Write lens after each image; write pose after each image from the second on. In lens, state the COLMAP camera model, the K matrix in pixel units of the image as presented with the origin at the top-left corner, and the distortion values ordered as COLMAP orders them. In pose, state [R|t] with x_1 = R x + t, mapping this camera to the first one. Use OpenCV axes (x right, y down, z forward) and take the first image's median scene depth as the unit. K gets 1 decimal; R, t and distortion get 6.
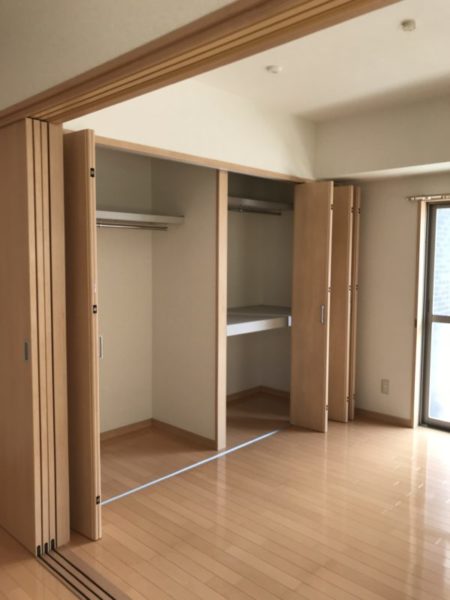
lens RADIAL K [[494.9, 0, 225.0], [0, 494.9, 300.0], [0, 0, 1]] dist [-0.001428, 0.003956]
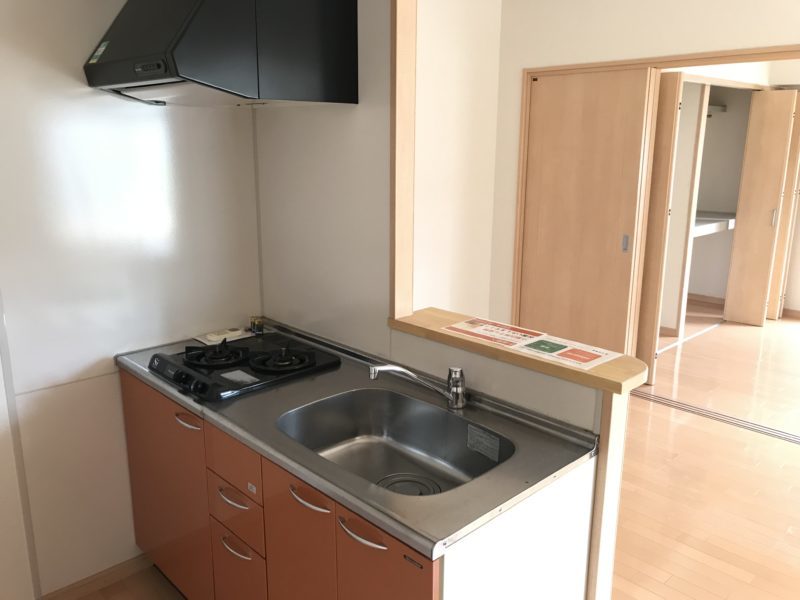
lens RADIAL K [[659.8, 0, 400.0], [0, 659.8, 300.0], [0, 0, 1]] dist [-0.001428, 0.003956]
pose [[0.998334, 0.015824, -0.055484, -0.511369], [-0.007596, 0.989333, 0.145470, 0.003083], [0.057195, -0.144806, 0.987806, -0.469897]]
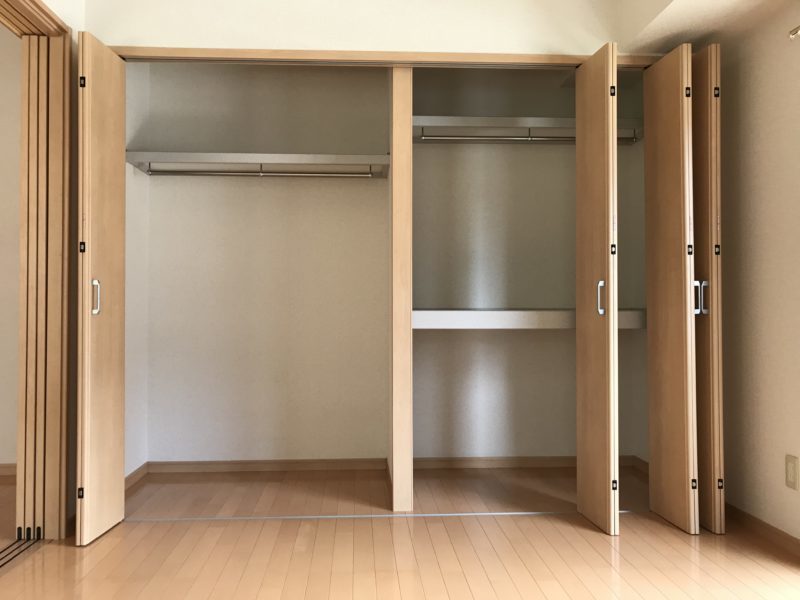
lens RADIAL K [[659.8, 0, 400.0], [0, 659.8, 300.0], [0, 0, 1]] dist [-0.001428, 0.003956]
pose [[0.723765, -0.013247, -0.689920, 0.505056], [-0.055922, 0.995401, -0.077778, 0.094216], [0.687777, 0.094875, 0.719695, 0.347057]]
